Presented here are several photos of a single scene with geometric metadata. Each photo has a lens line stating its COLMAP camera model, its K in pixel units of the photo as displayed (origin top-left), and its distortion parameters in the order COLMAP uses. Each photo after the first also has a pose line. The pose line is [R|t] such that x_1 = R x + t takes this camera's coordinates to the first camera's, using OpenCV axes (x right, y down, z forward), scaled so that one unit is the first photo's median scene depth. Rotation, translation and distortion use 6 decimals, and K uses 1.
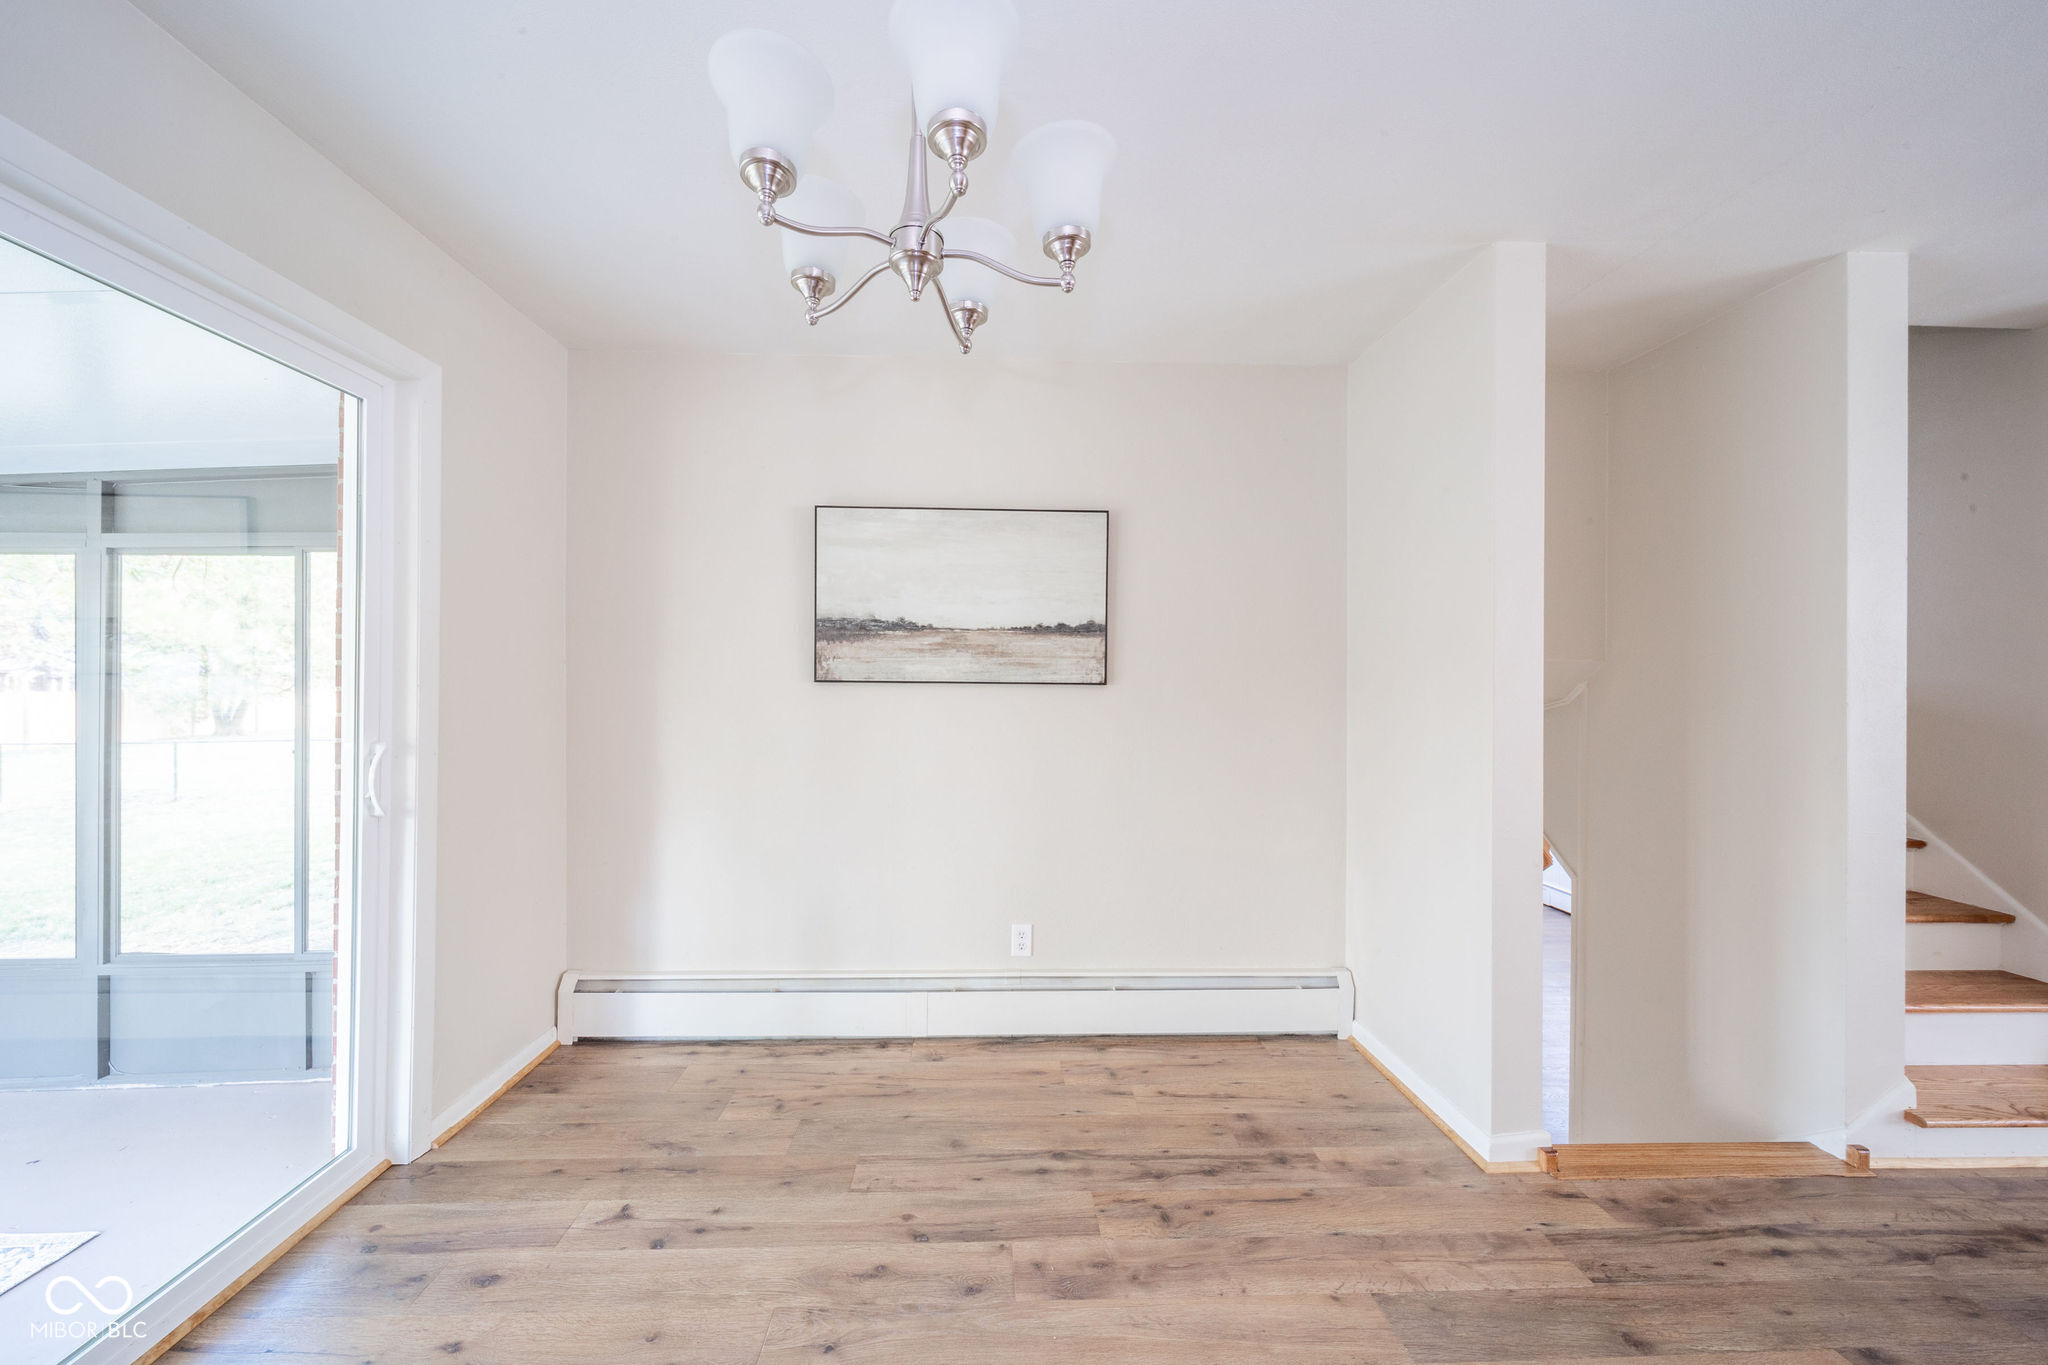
lens RADIAL K [[731.0, 0, 1021.5], [0, 731.0, 682.9], [0, 0, 1]] dist [0.000102, -0.000456]
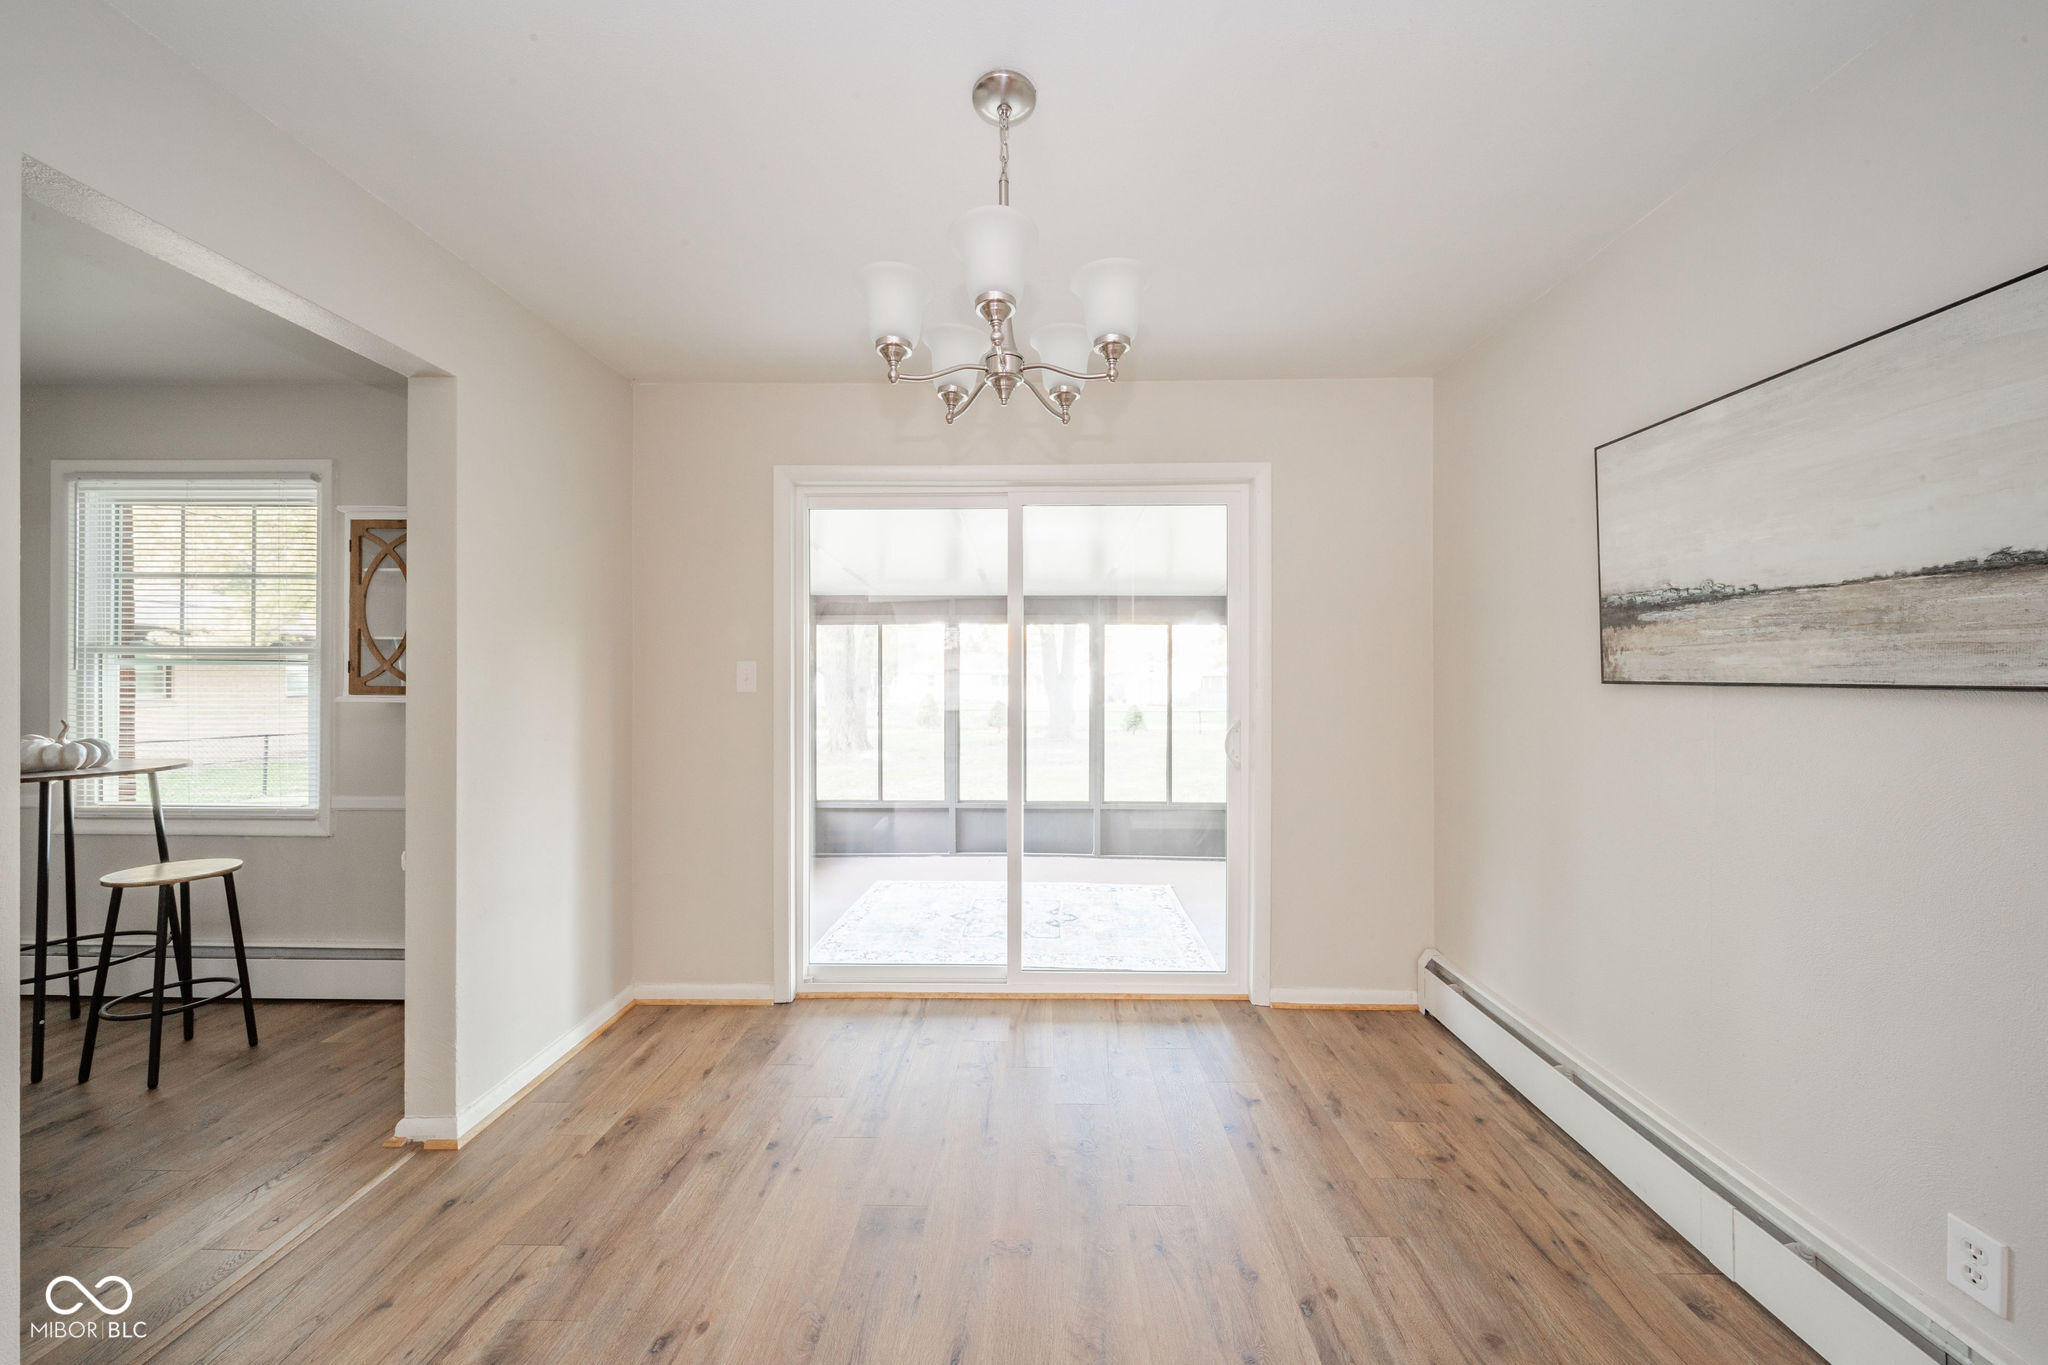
lens RADIAL K [[731.0, 0, 1021.5], [0, 731.0, 682.9], [0, 0, 1]] dist [0.000102, -0.000456]
pose [[-0.069702, 0.002665, -0.997564, 0.507775], [-0.004789, 0.999984, 0.003006, -0.001095], [0.997556, 0.004987, -0.069688, 0.469649]]
